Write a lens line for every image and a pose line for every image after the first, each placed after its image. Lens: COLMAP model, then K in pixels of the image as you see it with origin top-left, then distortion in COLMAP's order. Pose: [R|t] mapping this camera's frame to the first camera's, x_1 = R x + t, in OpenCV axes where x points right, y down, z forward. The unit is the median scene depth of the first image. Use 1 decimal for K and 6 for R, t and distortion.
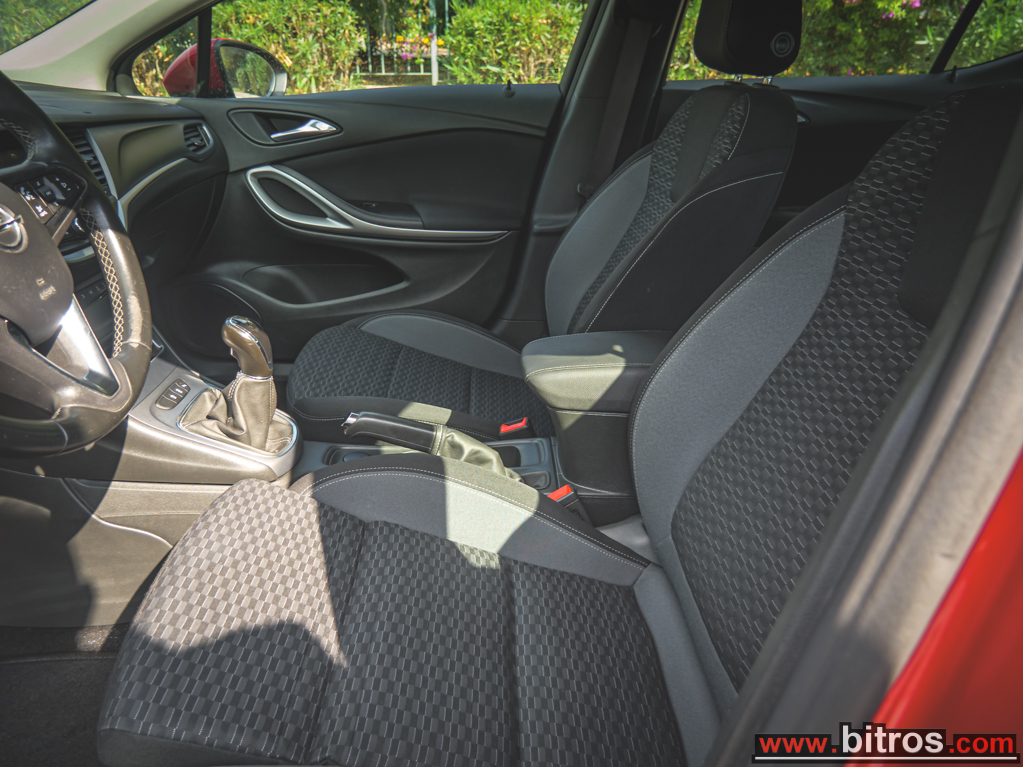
lens RADIAL K [[745.0, 0, 511.5], [0, 745.0, 383.5], [0, 0, 1]] dist [-0.038364, 0.011072]
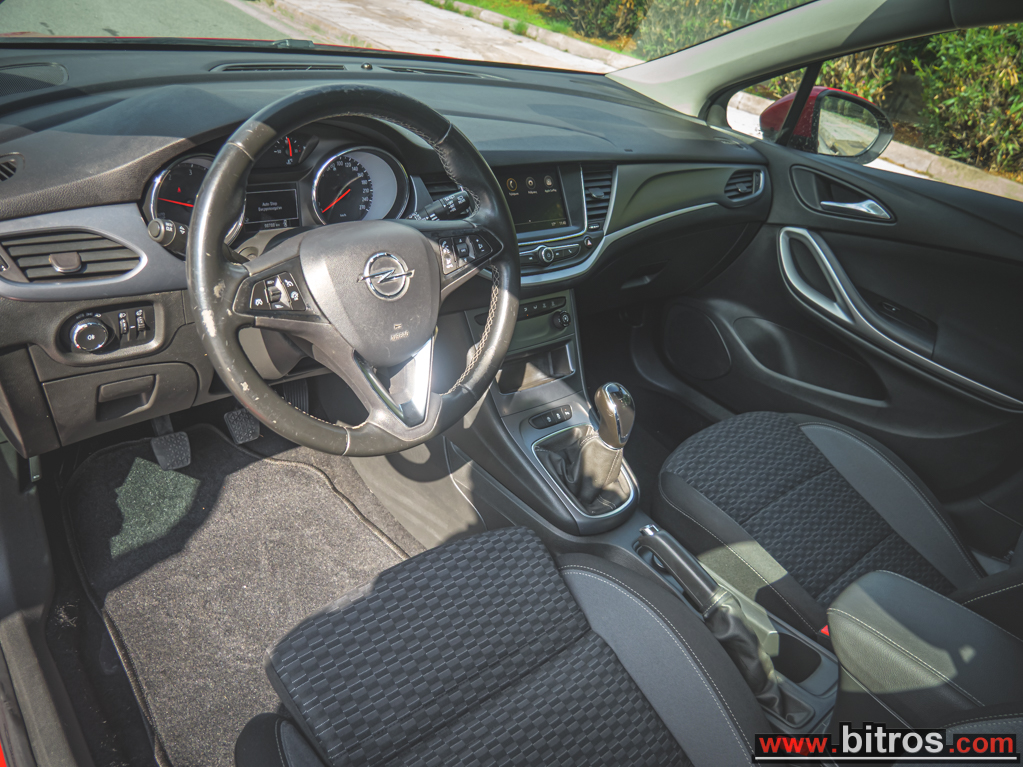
lens RADIAL K [[745.0, 0, 511.5], [0, 745.0, 383.5], [0, 0, 1]] dist [-0.038364, 0.011072]
pose [[0.628624, 0.453309, -0.631936, 0.156531], [-0.430400, 0.879562, 0.202796, -0.188513], [0.647756, 0.144503, 0.748018, 0.091030]]
